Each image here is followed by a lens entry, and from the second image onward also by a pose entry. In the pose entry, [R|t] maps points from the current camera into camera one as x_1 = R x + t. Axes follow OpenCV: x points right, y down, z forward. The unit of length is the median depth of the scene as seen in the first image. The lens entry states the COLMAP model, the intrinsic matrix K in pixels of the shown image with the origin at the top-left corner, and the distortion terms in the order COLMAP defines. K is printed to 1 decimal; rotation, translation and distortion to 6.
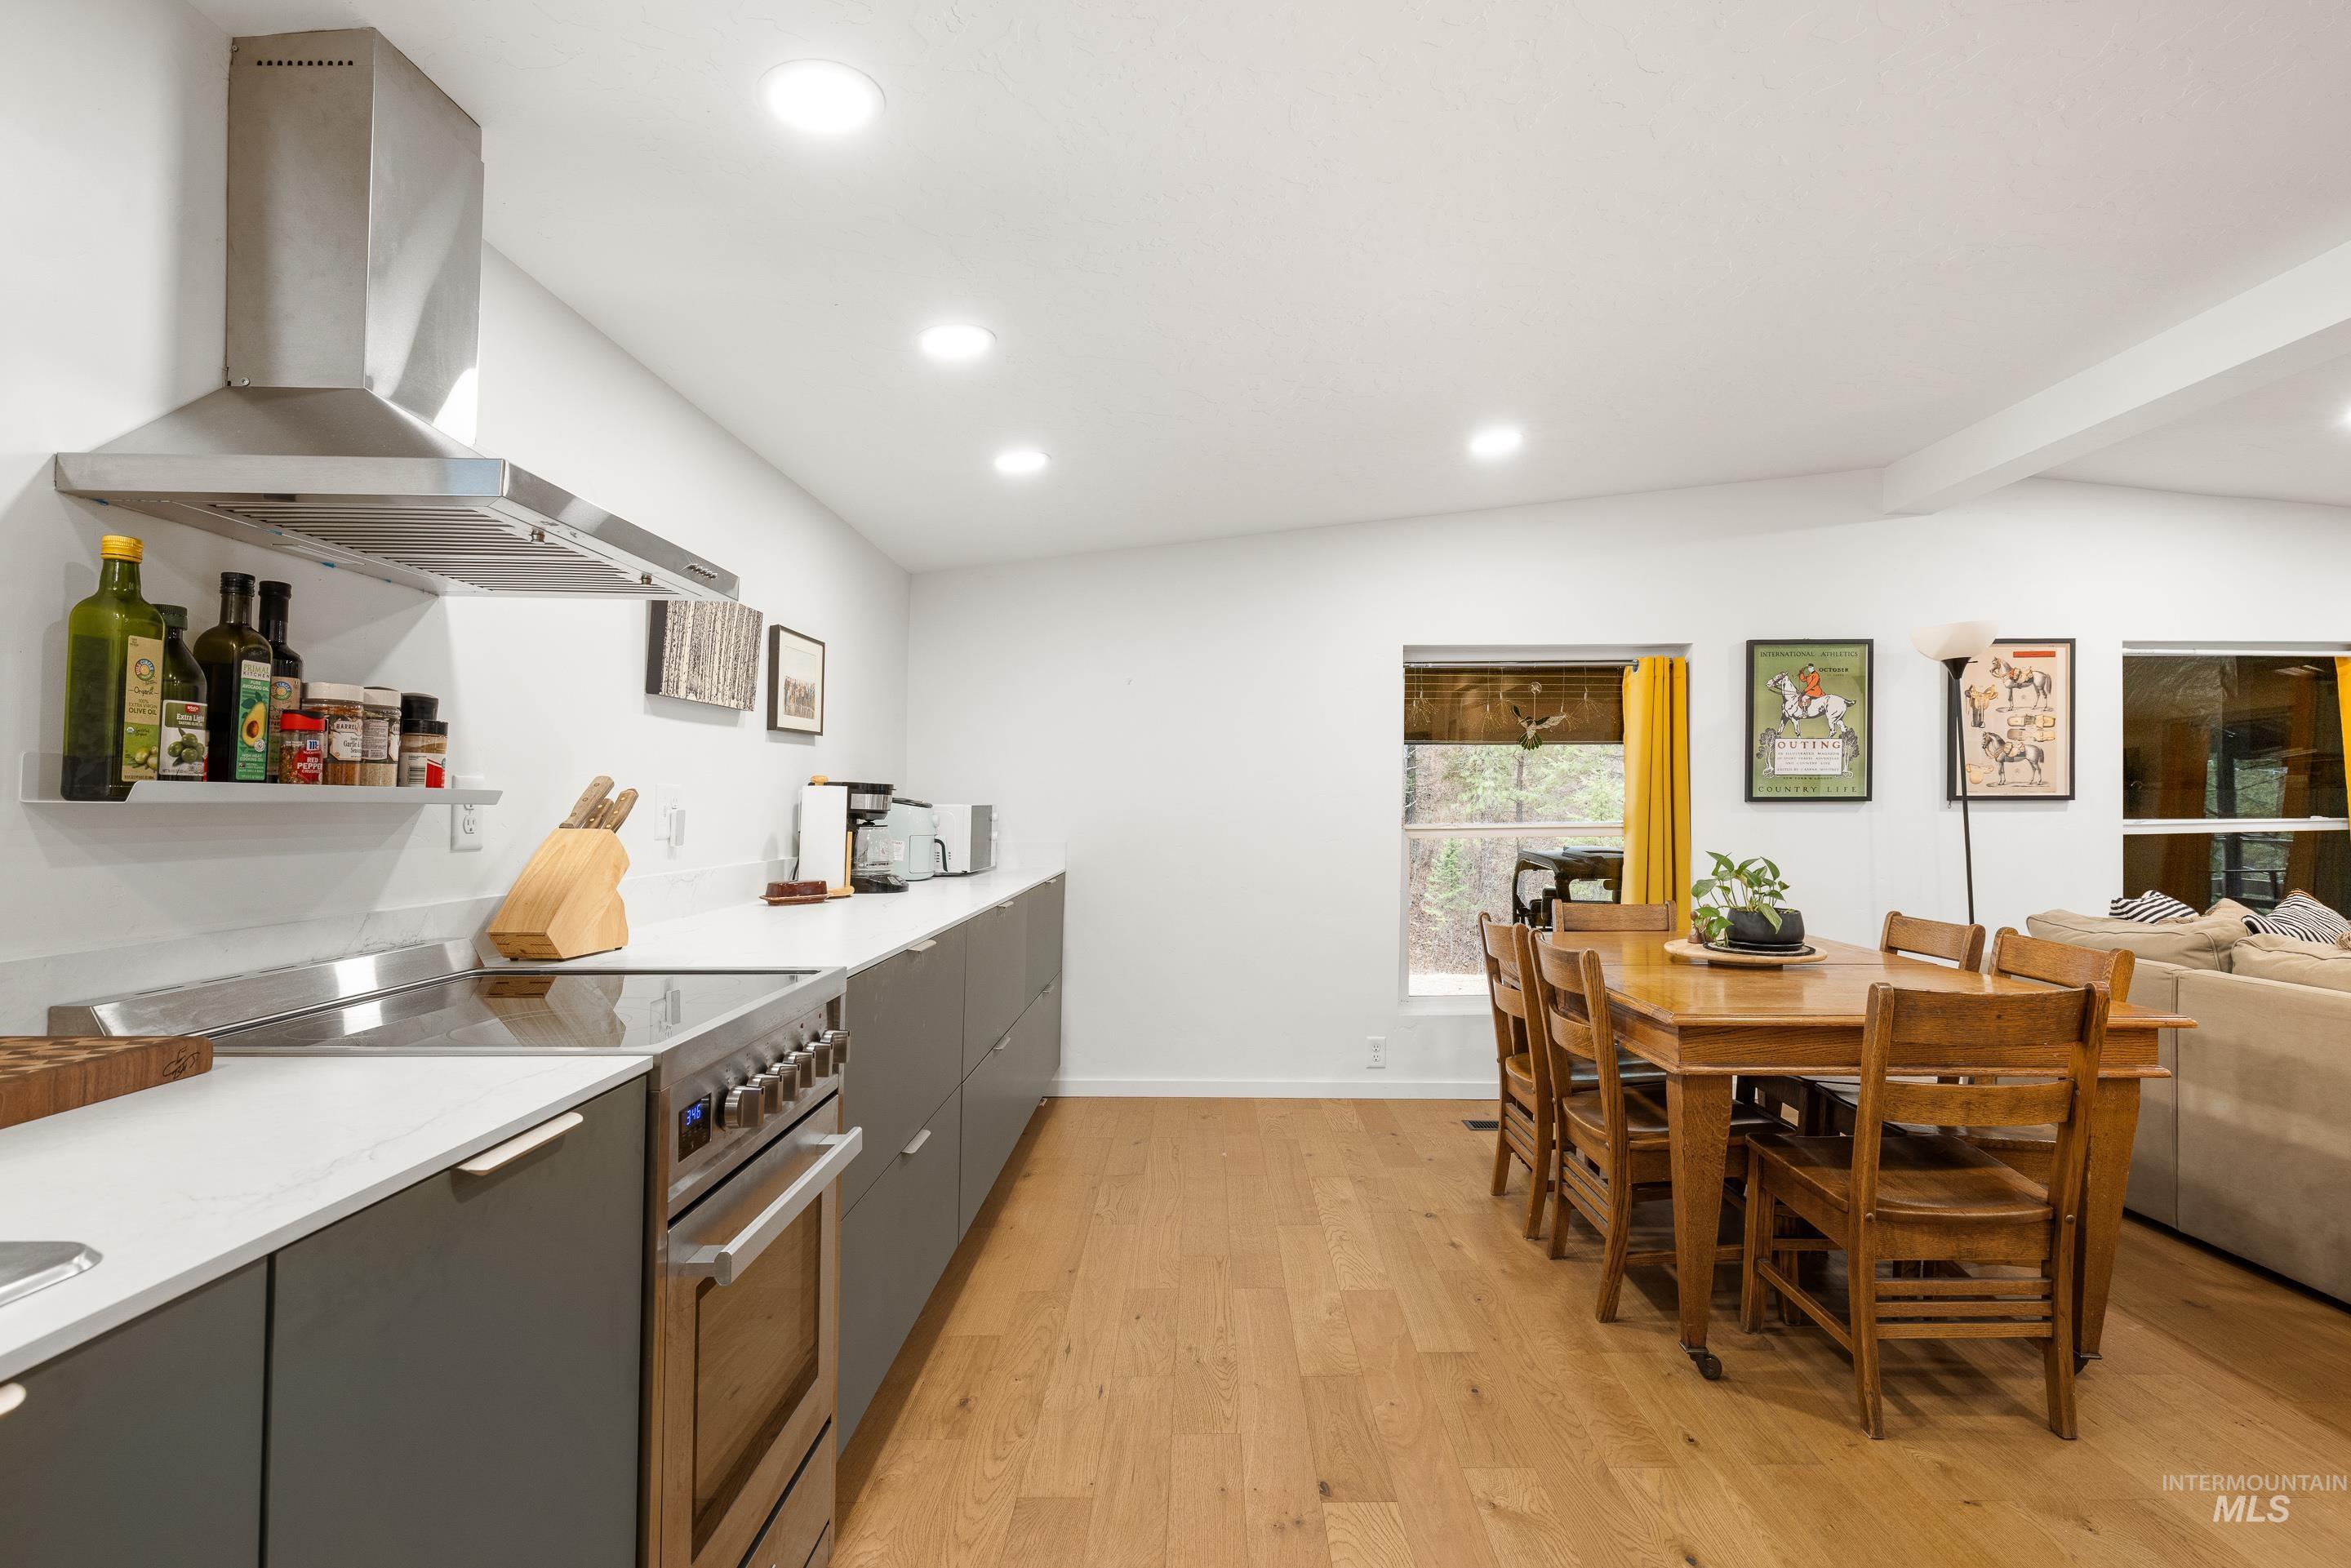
lens RADIAL K [[1162.6, 0, 1188.4], [0, 1162.6, 805.0], [0, 0, 1]] dist [-0.001120, 0.000197]
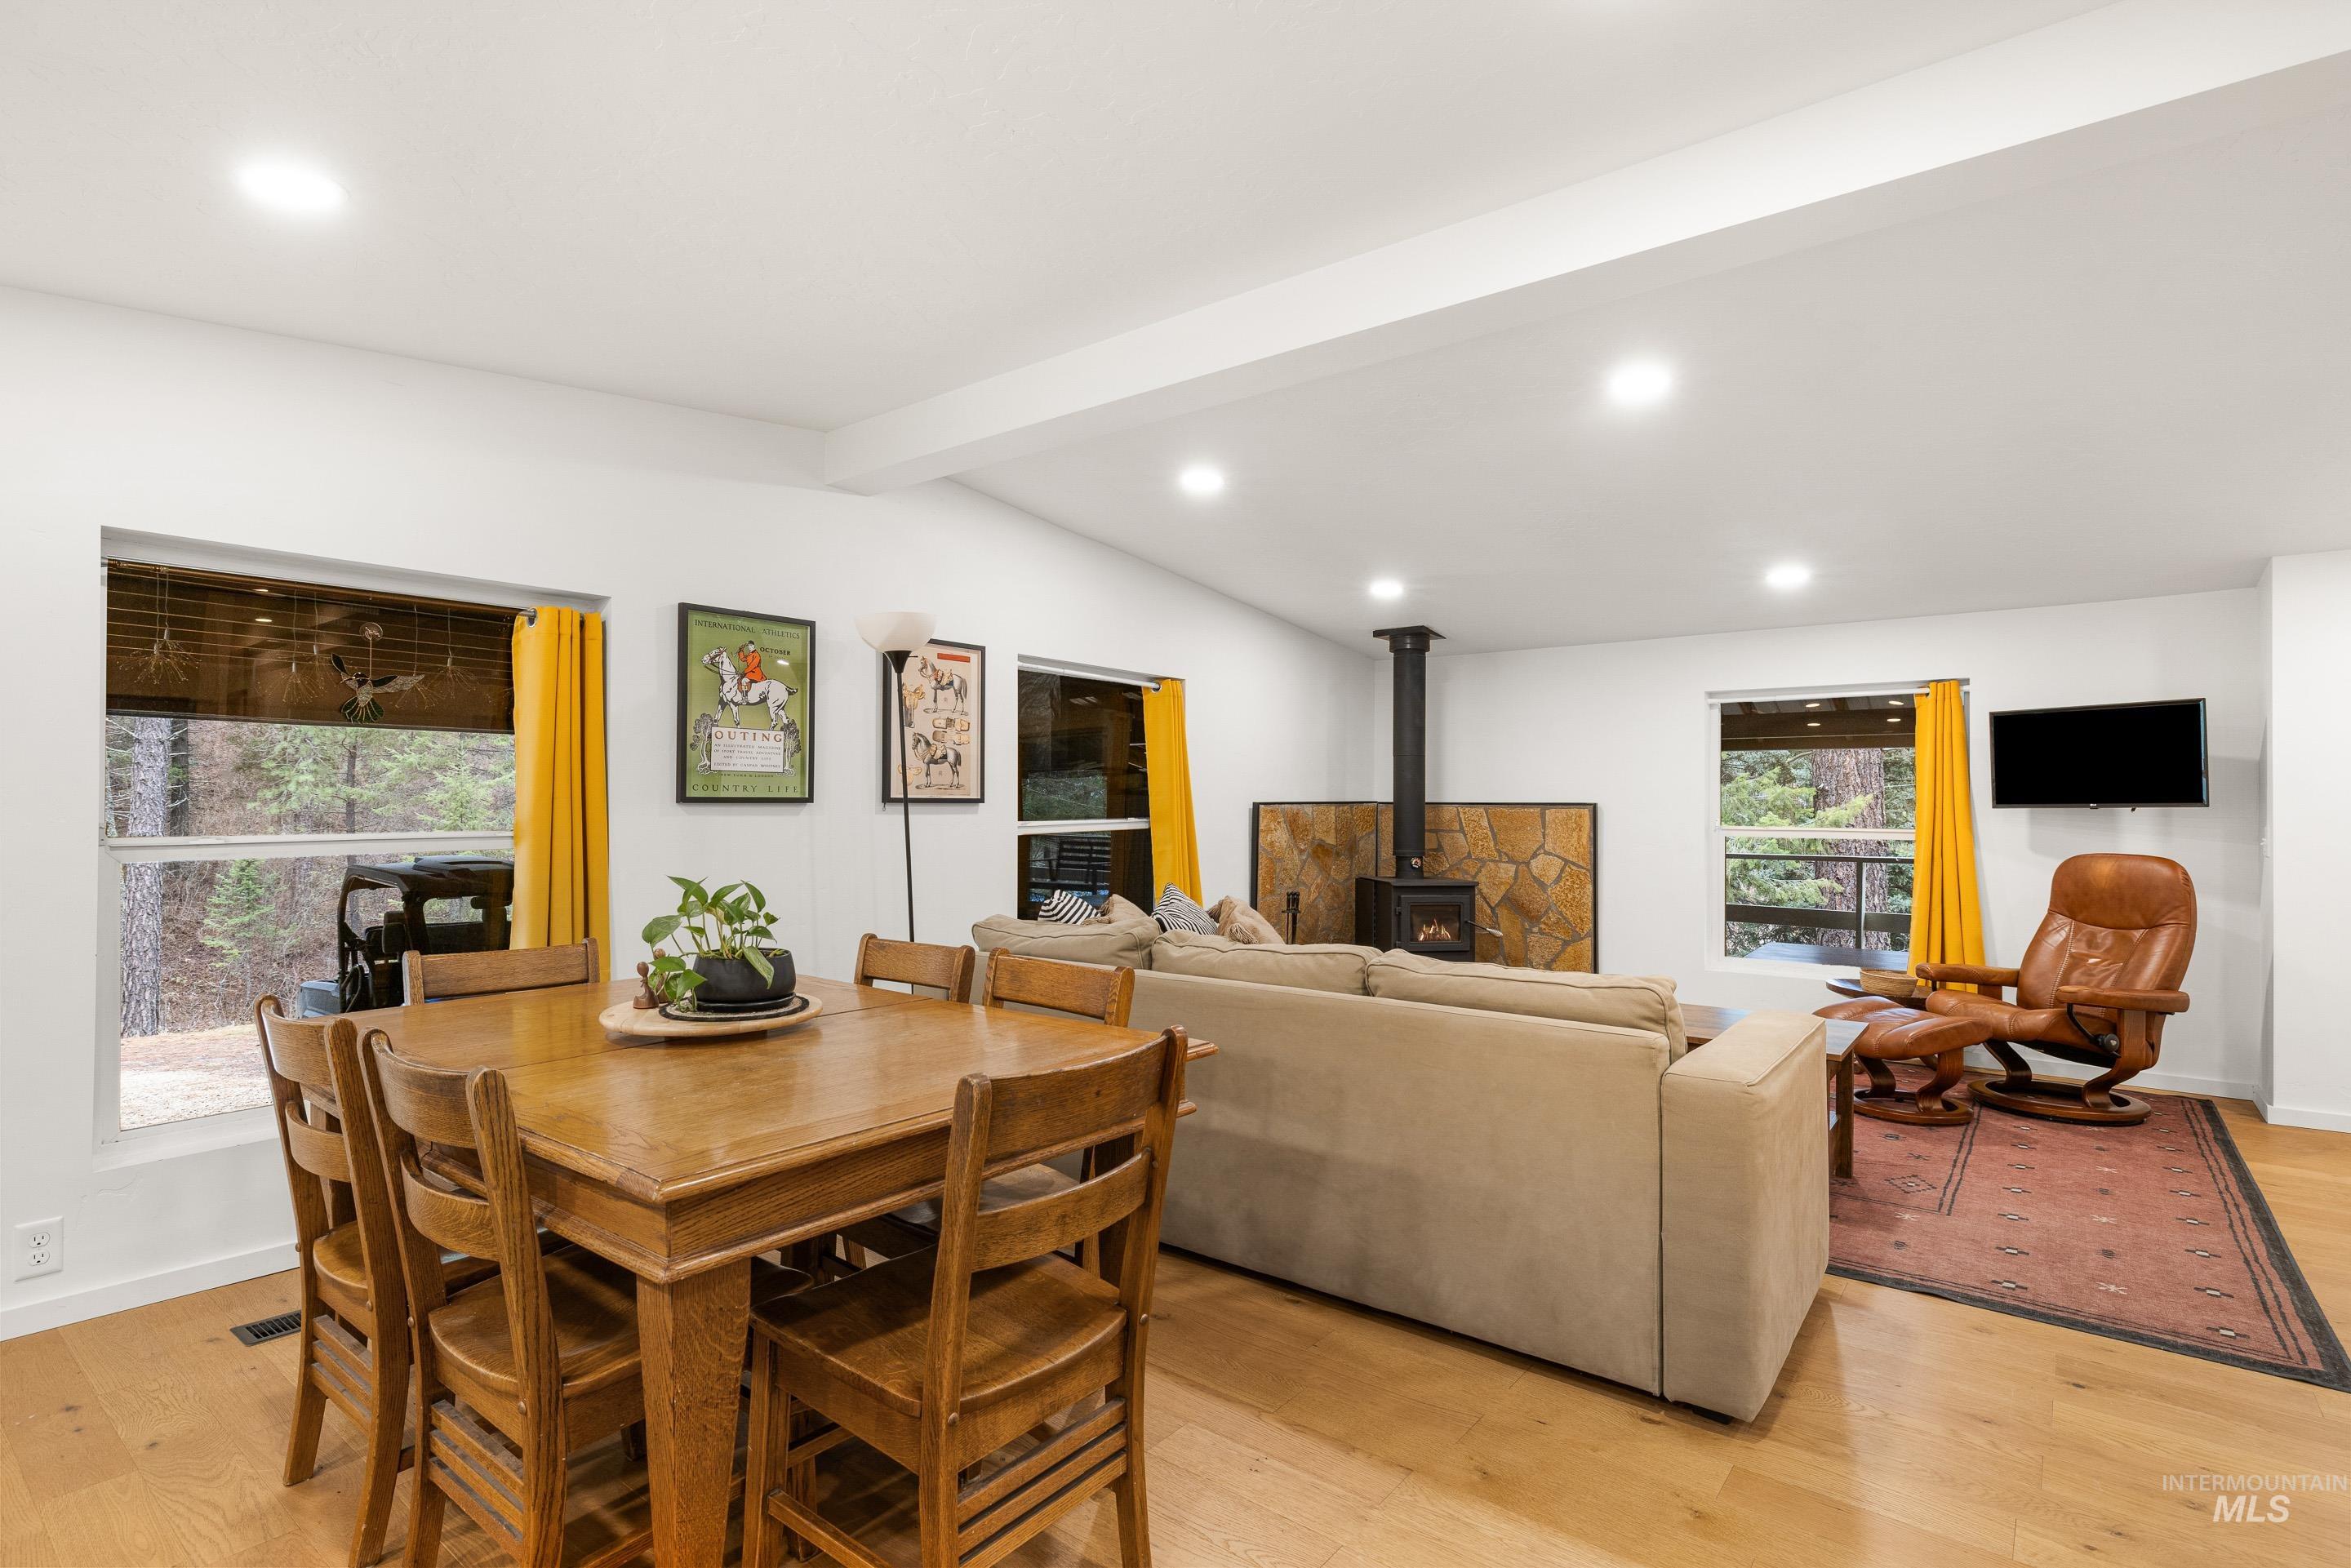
lens RADIAL K [[1142.4, 0, 1177.4], [0, 1142.4, 818.6], [0, 0, 1]] dist [-0.002733, 0.000402]
pose [[0.618498, -0.004913, 0.785771, 0.071364], [-0.004077, 0.999947, 0.009462, -0.000779], [-0.785776, -0.009056, 0.618445, 0.237739]]
